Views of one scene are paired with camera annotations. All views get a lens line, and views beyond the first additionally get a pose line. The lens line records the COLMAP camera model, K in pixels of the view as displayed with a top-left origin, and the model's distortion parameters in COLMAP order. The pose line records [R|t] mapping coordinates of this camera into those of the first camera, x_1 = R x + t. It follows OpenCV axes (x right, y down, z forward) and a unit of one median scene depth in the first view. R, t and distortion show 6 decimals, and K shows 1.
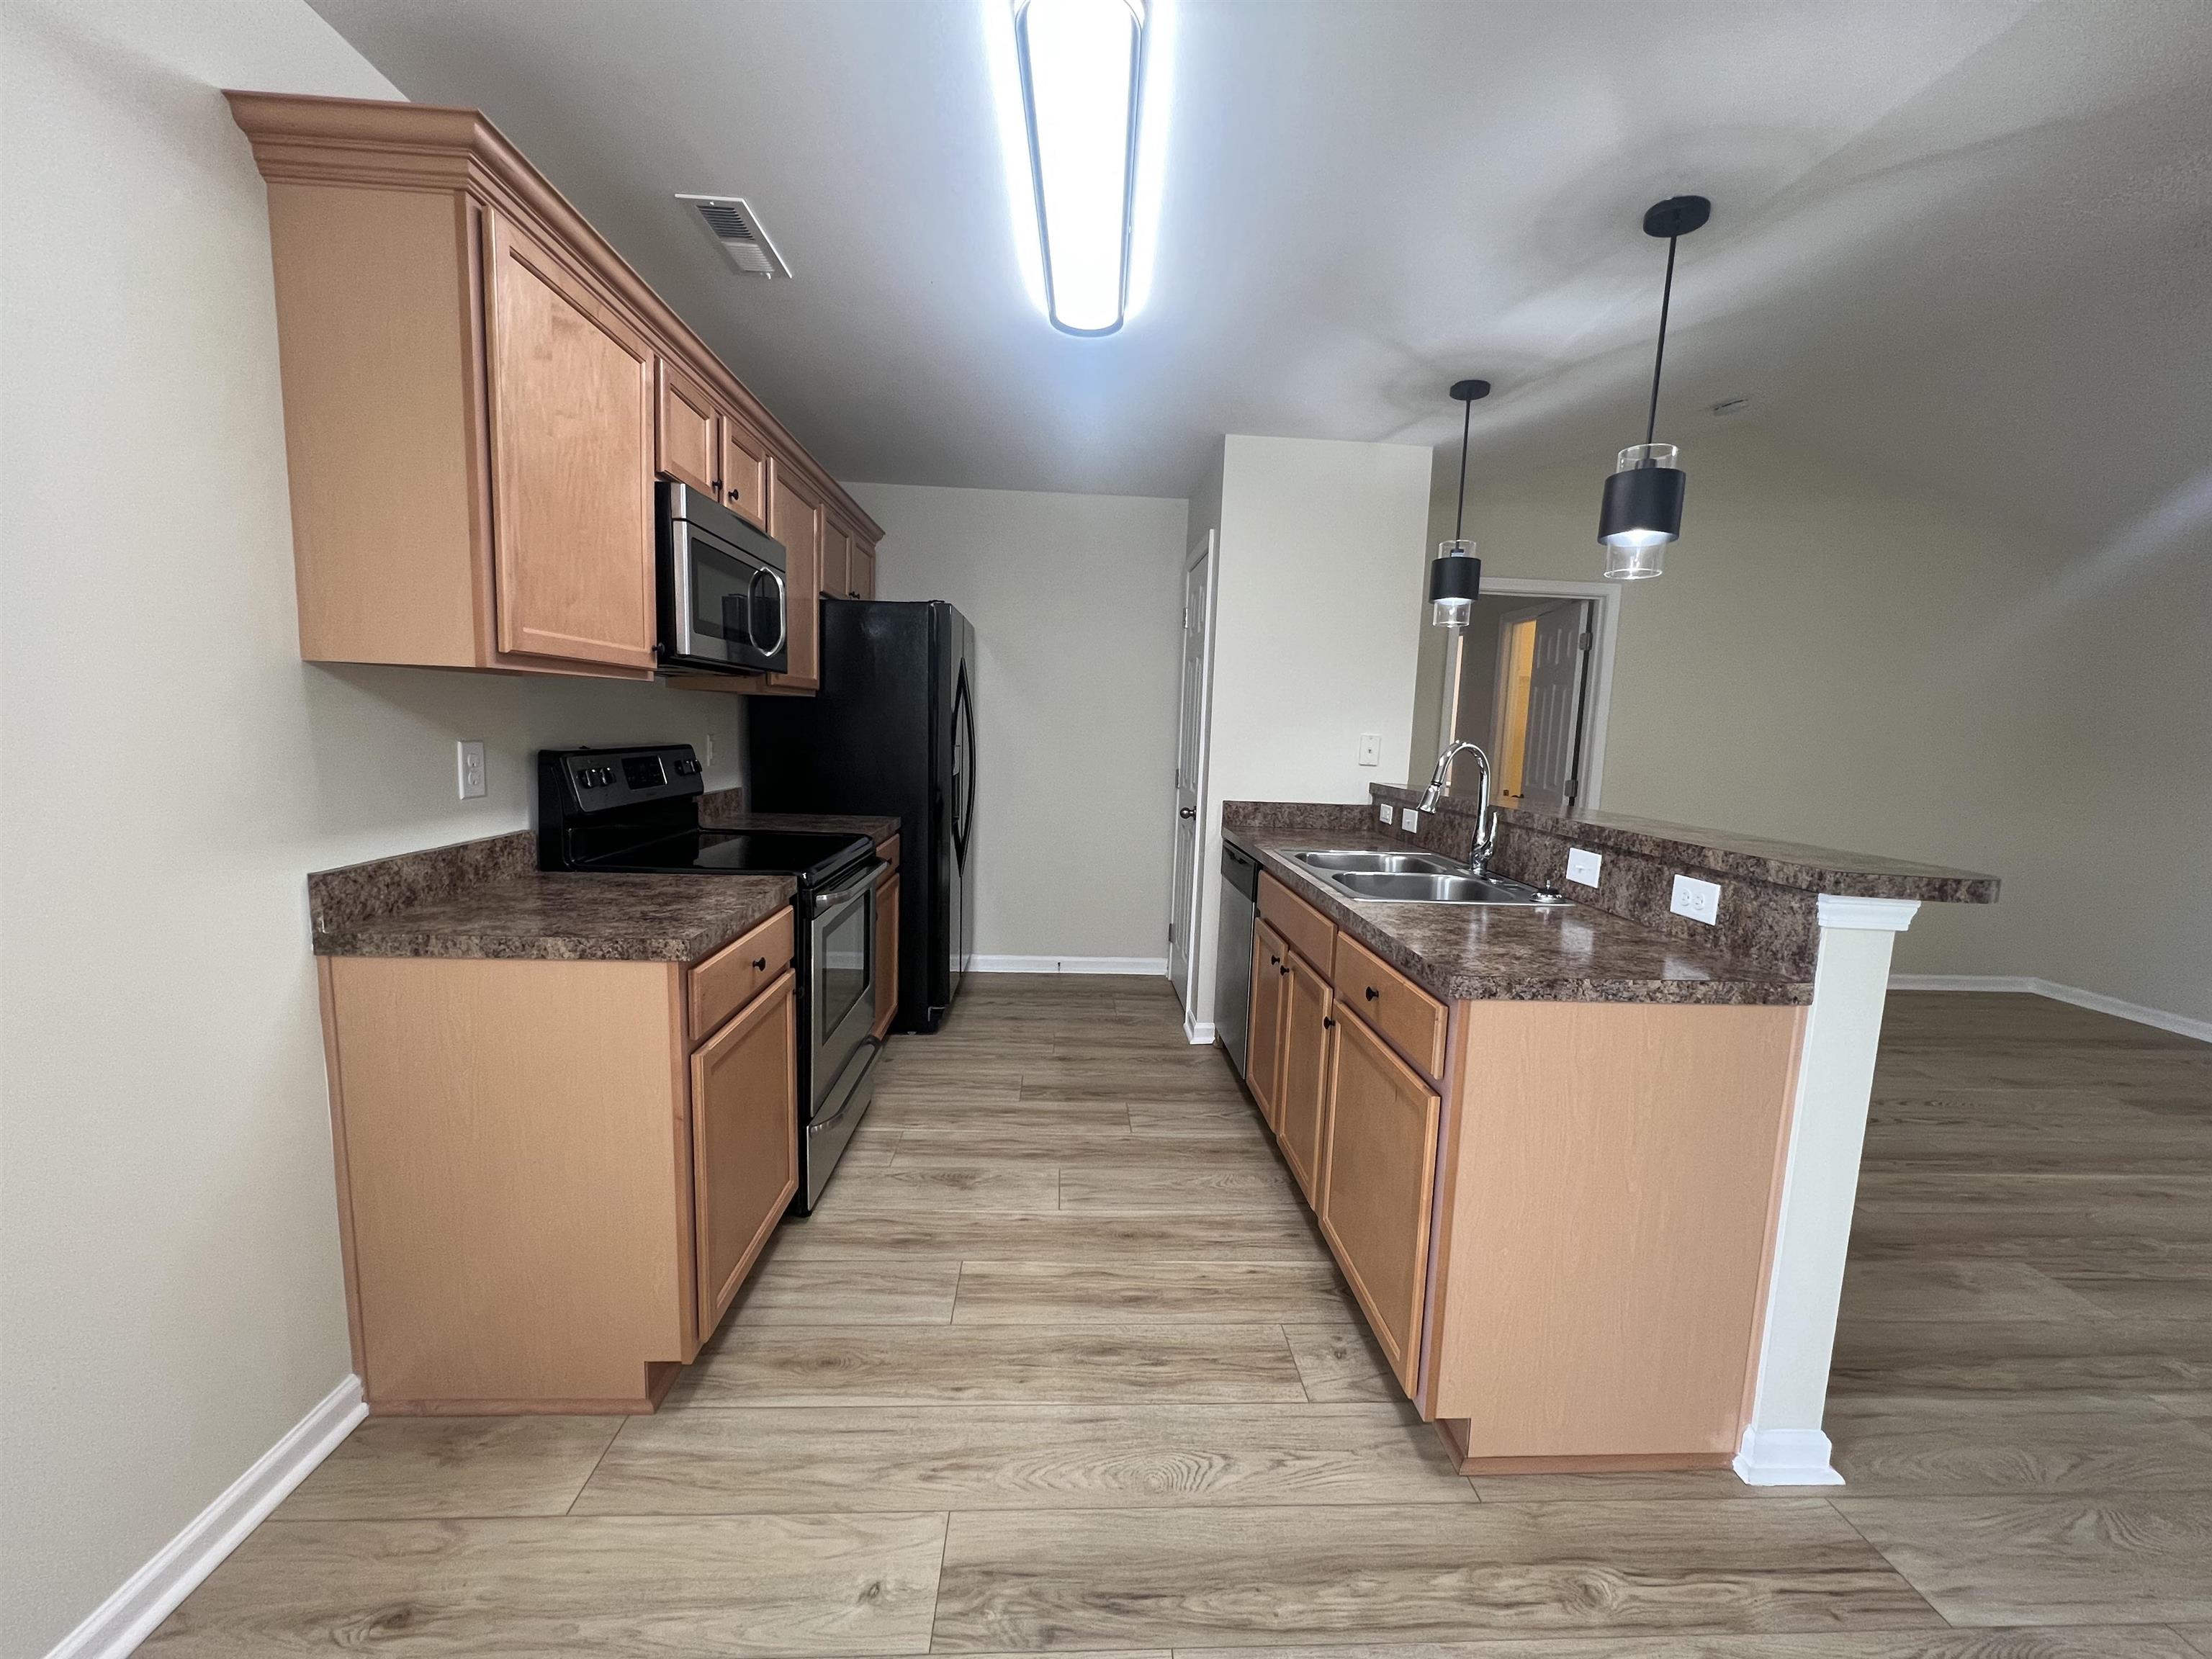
lens RADIAL K [[881.0, 0, 1106.0], [0, 881.0, 829.5], [0, 0, 1]] dist [0.001169, 0.000102]
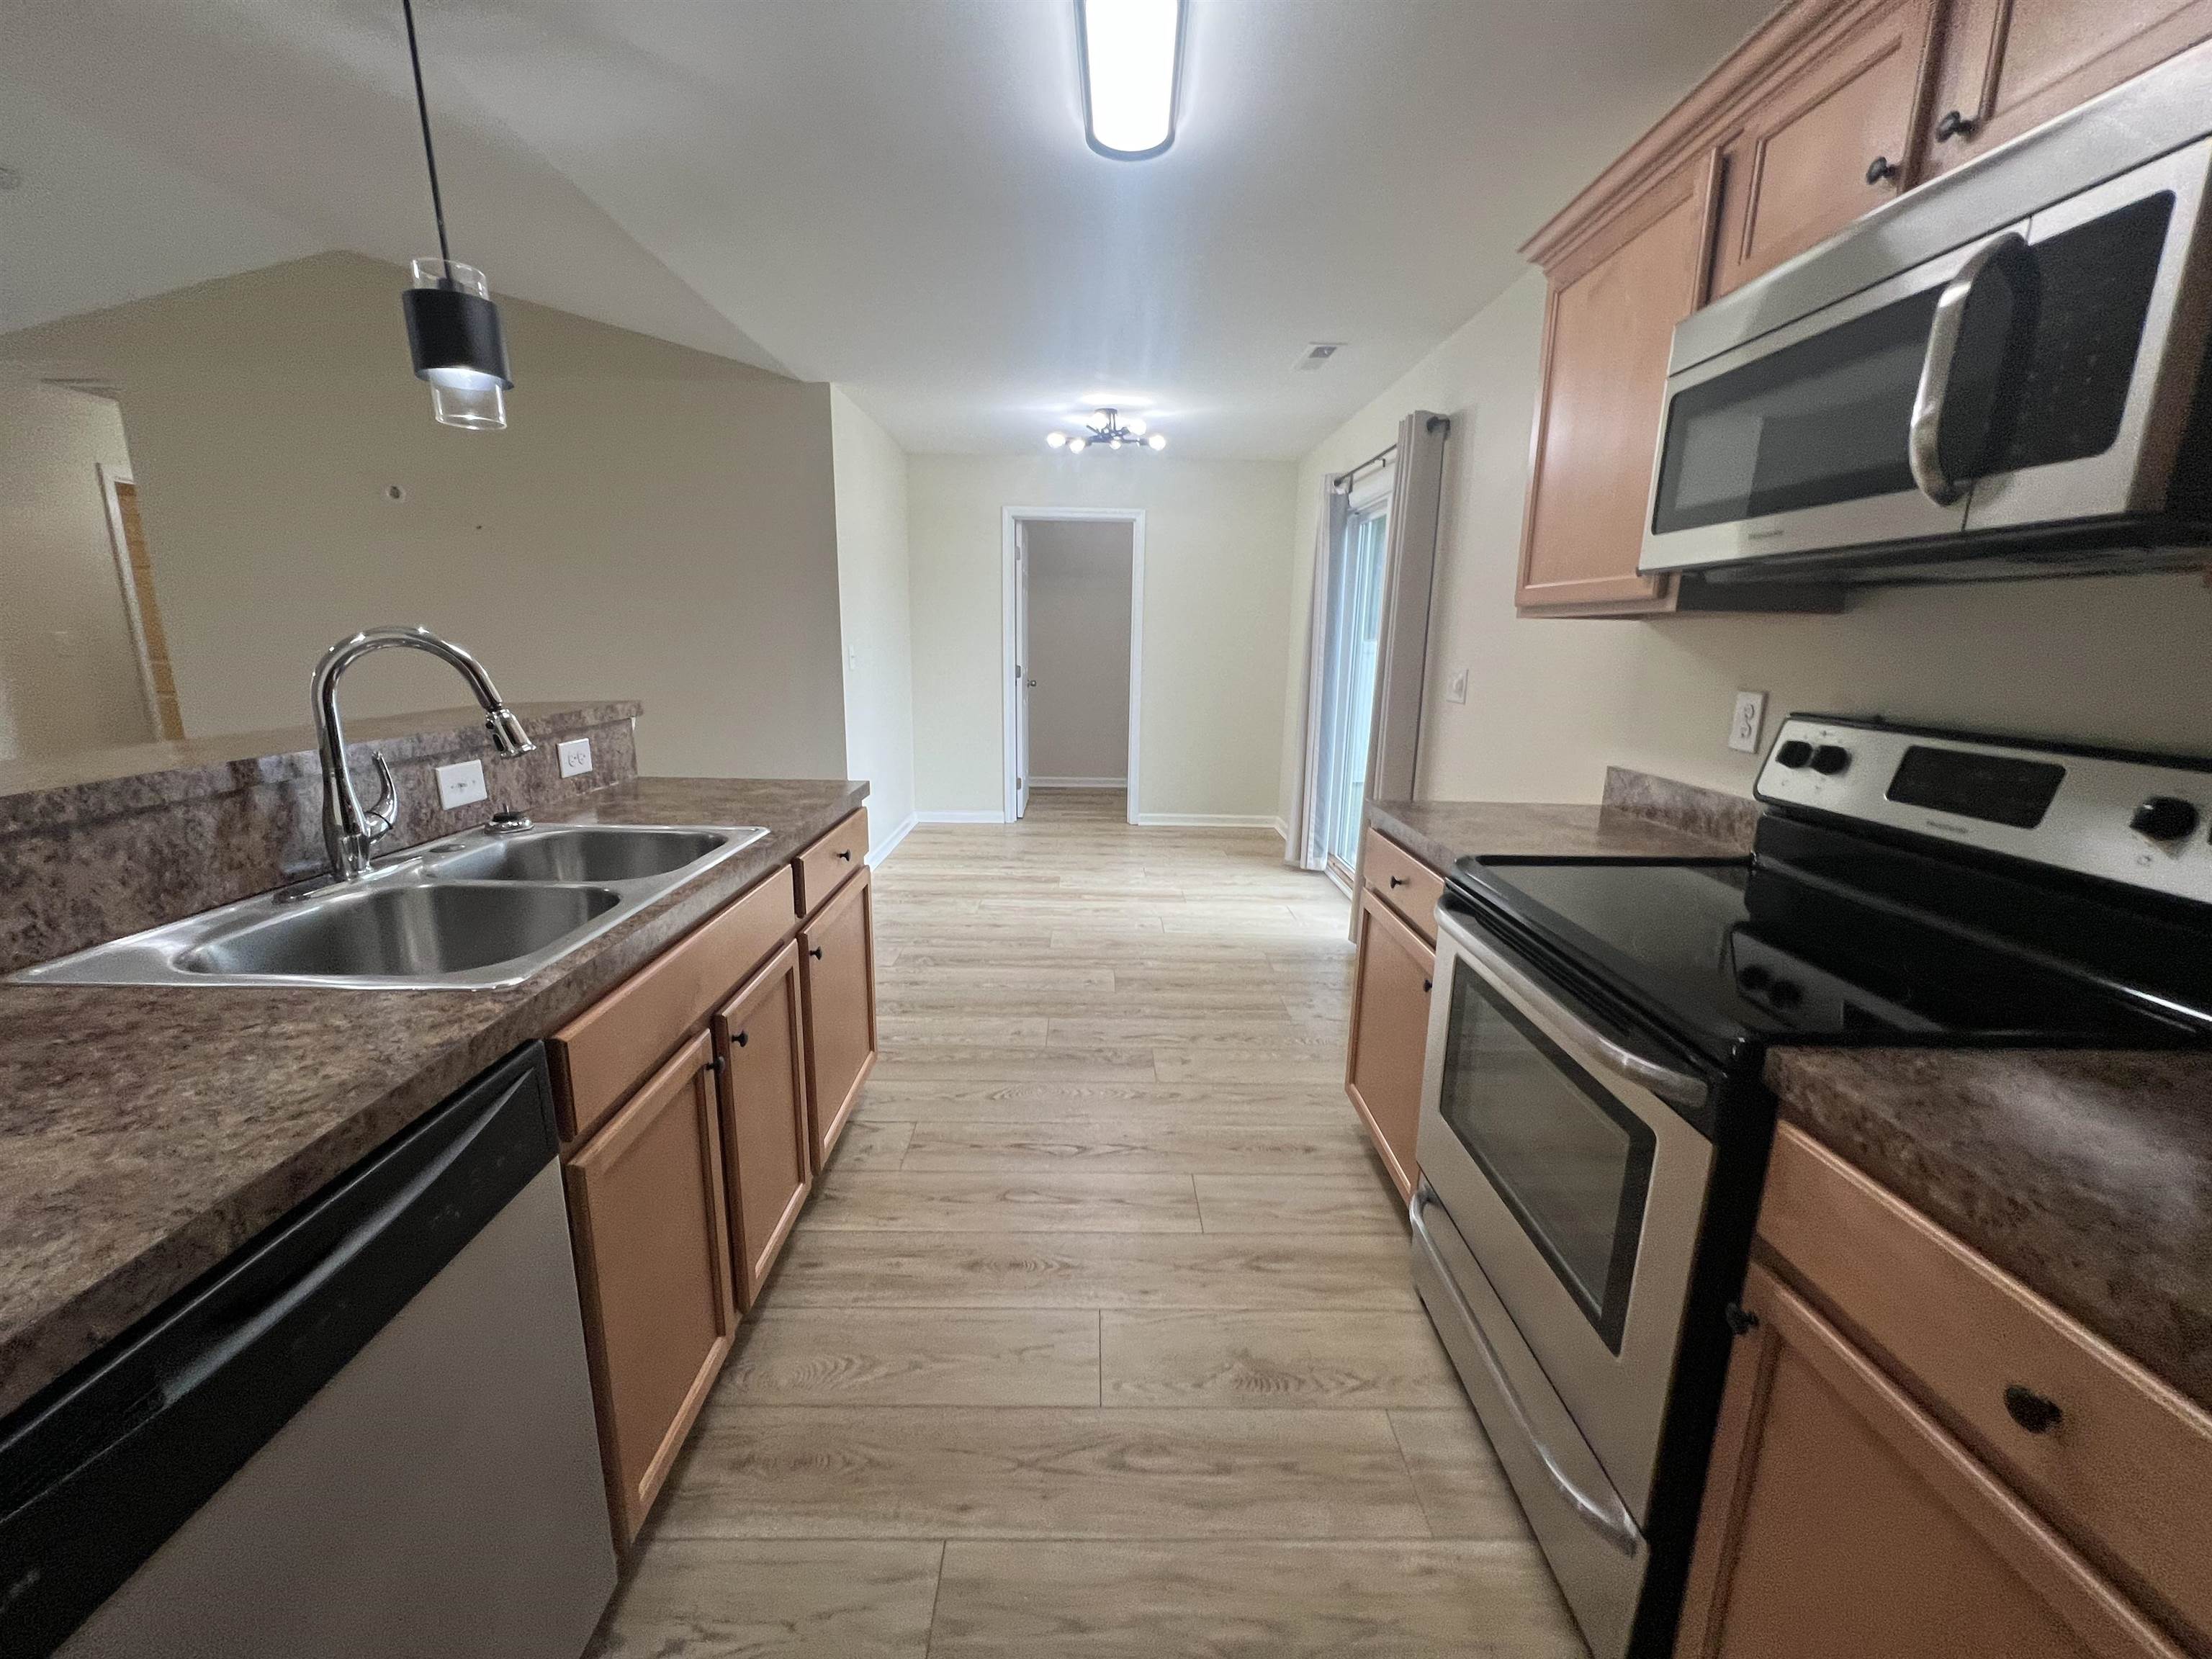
lens RADIAL K [[882.8, 0, 1110.9], [0, 882.8, 829.8], [0, 0, 1]] dist [-0.001070, -0.000430]
pose [[-0.998157, -0.058699, 0.015388, -0.048446], [-0.050258, 0.941776, 0.332464, -0.183816], [-0.034007, 0.331078, -0.942991, 1.510812]]
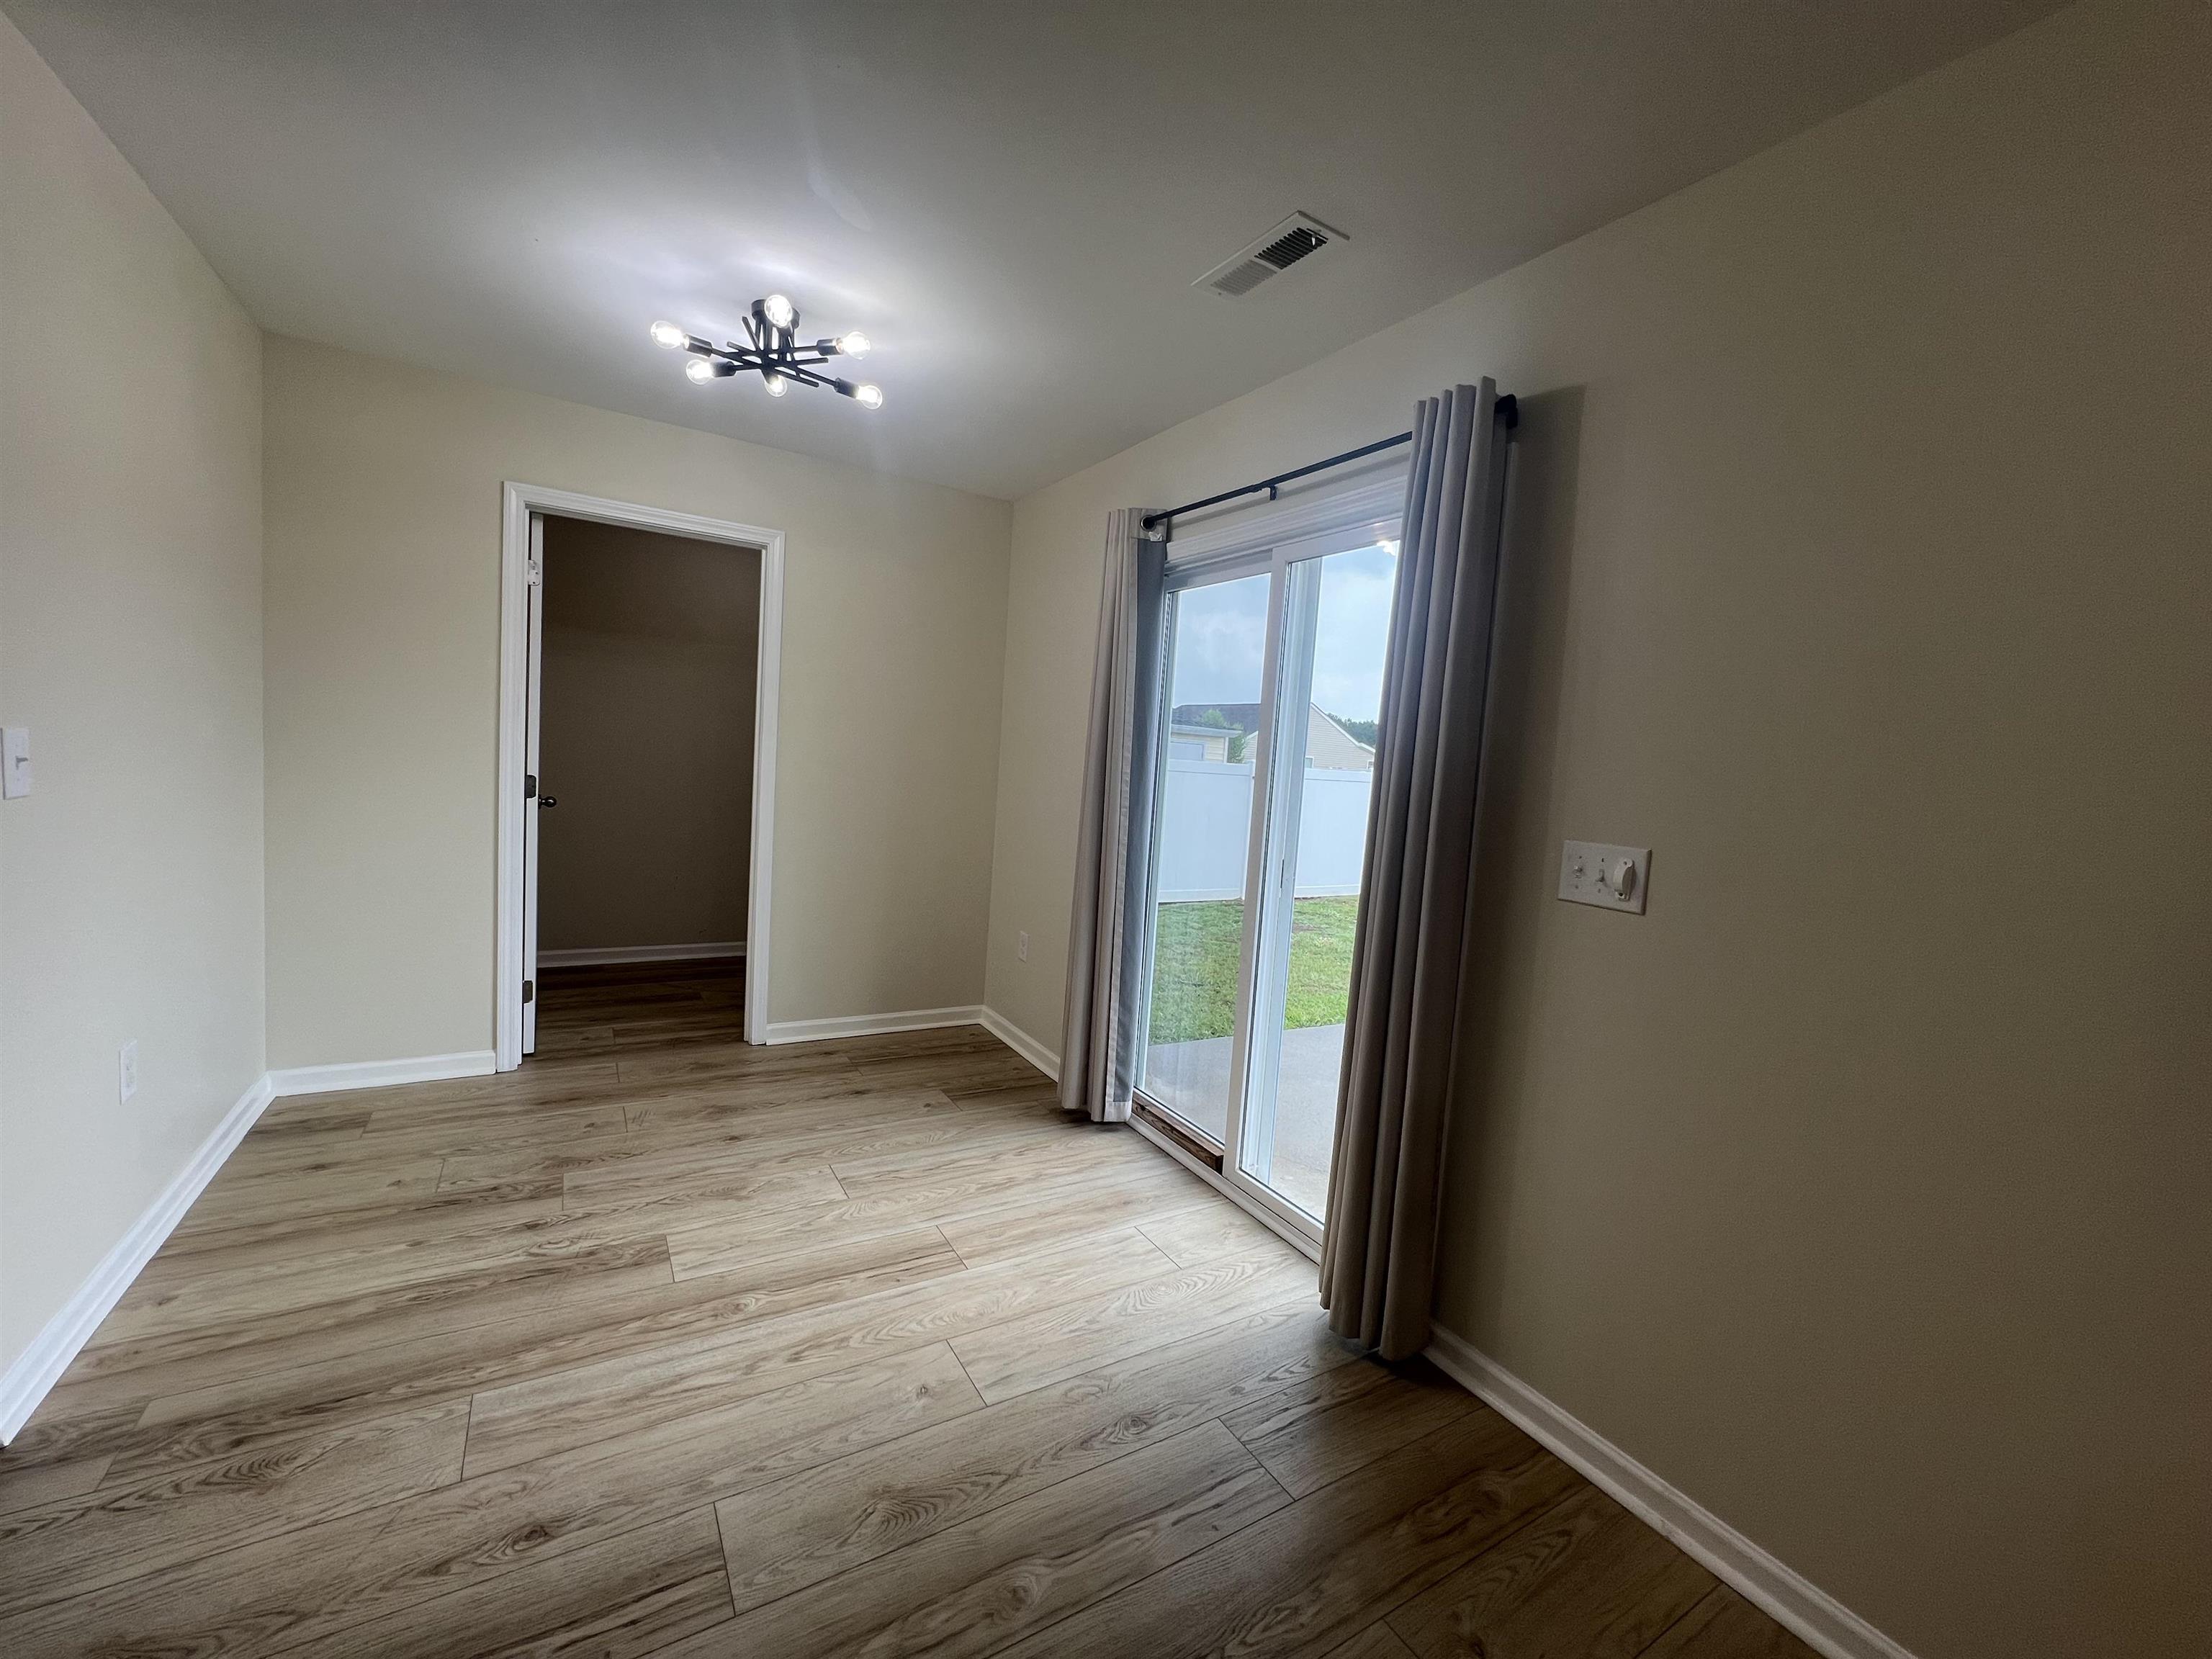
lens RADIAL K [[882.8, 0, 1110.9], [0, 882.8, 829.8], [0, 0, 1]] dist [-0.001070, -0.000430]
pose [[-0.872303, -0.055660, -0.485787, 0.155219], [-0.158065, 0.972257, 0.172431, -0.071448], [0.462712, 0.227198, -0.856900, 0.600916]]
